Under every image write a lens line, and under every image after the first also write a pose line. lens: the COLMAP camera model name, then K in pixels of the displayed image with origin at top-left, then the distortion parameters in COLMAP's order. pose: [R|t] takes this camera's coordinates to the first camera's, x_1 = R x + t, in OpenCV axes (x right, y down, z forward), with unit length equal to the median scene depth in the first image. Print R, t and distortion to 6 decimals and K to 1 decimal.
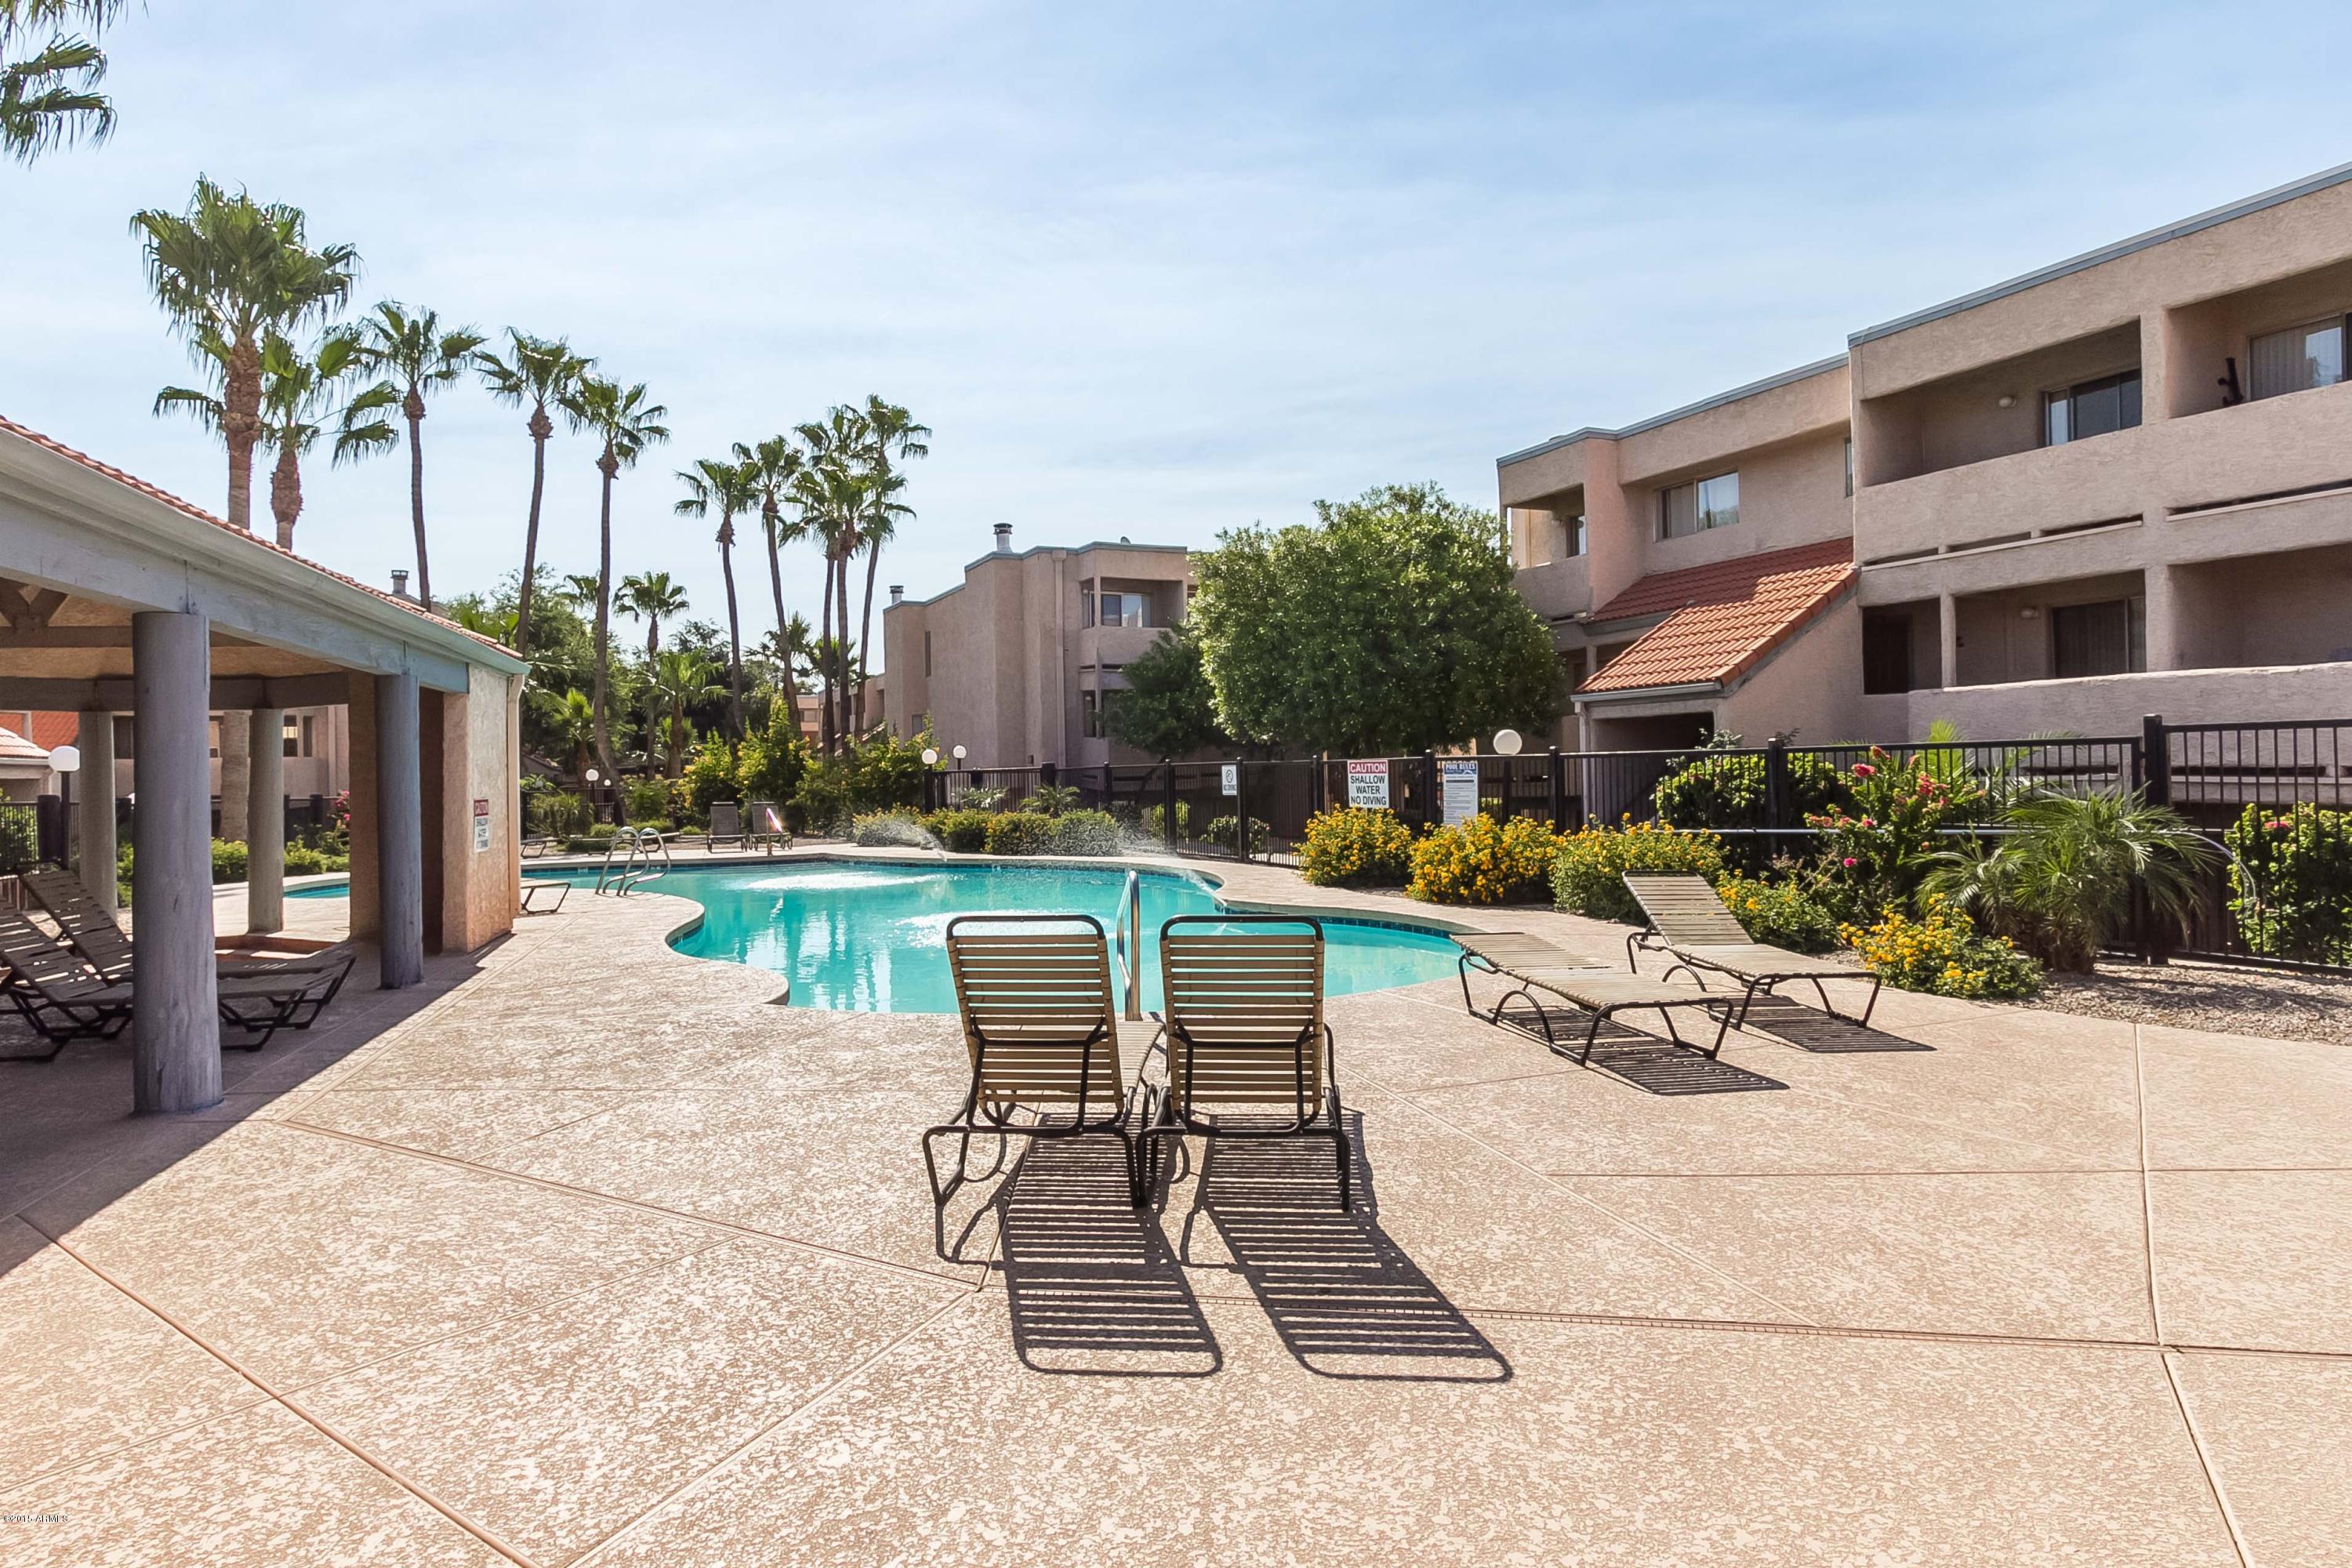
lens RADIAL K [[1343.0, 0, 1177.0], [0, 1343.0, 739.8], [0, 0, 1]] dist [0.025435, -0.016498]
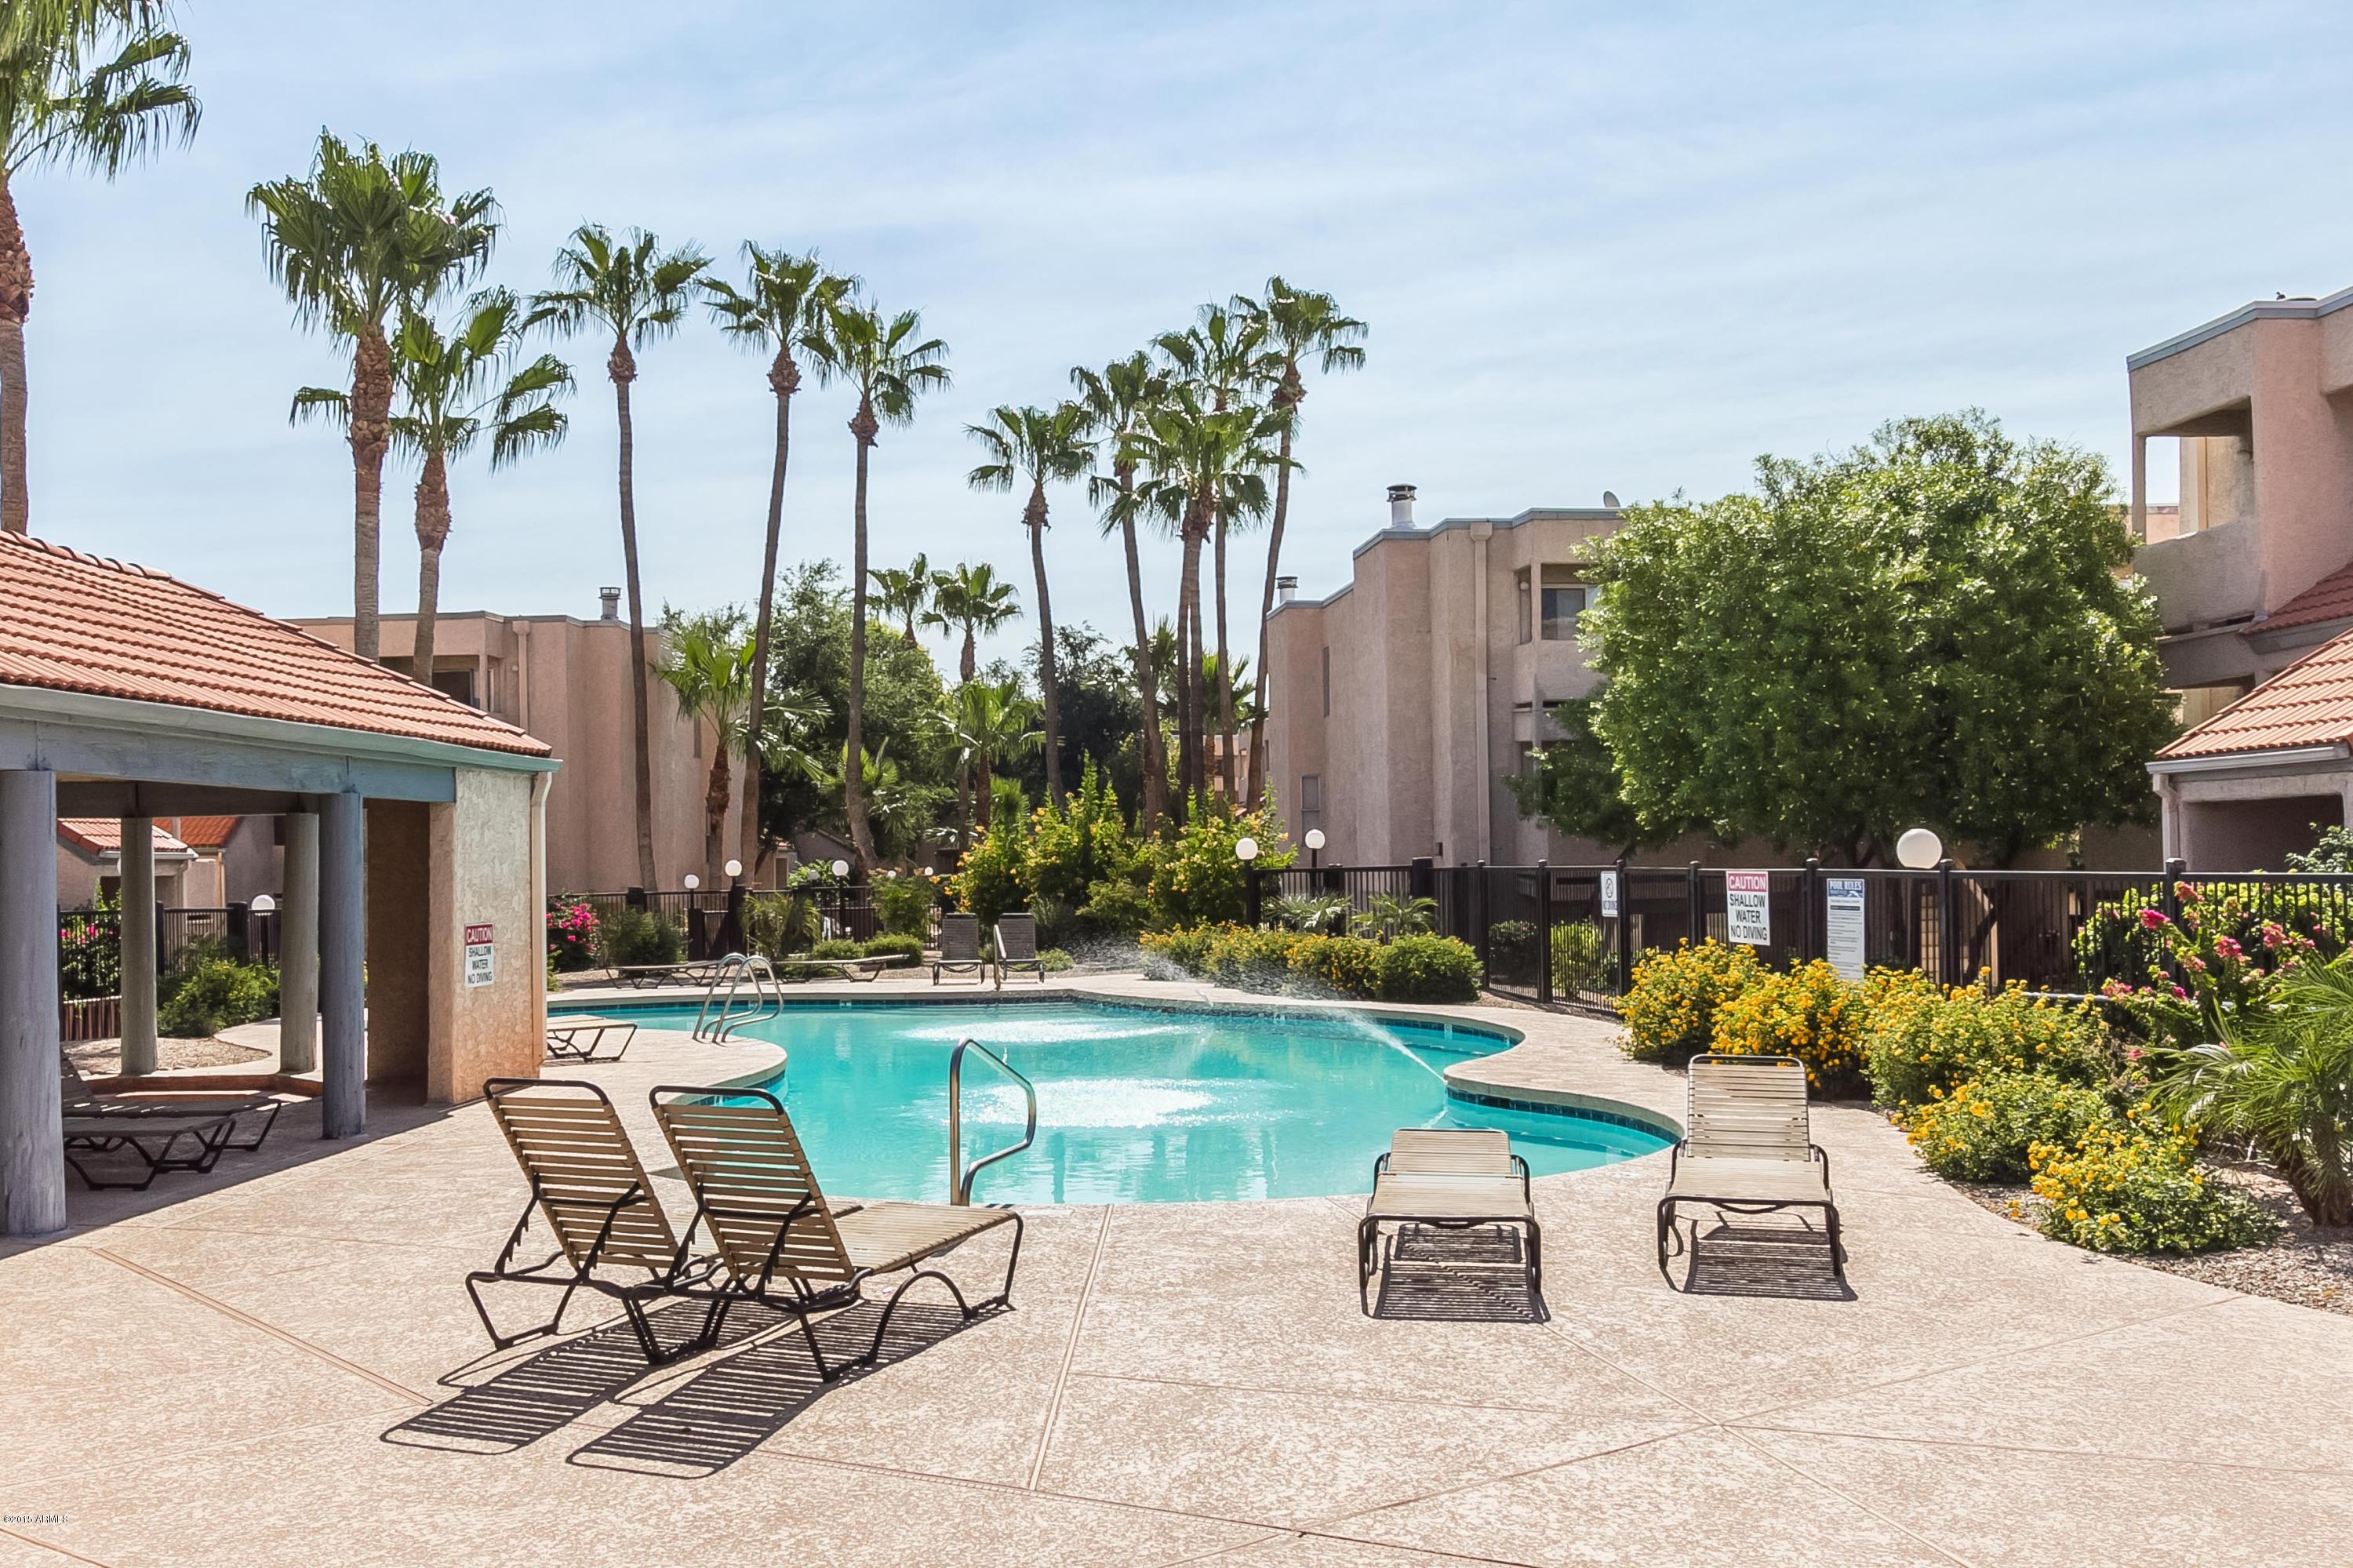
lens RADIAL K [[2271.8, 0, 1176.5], [0, 2271.8, 784.0], [0, 0, 1]] dist [0.073195, -0.171815]
pose [[0.944916, -0.005967, -0.327259, 0.167459], [0.004906, 0.999980, -0.004066, -0.016450], [0.327276, 0.002236, 0.944926, -0.097863]]
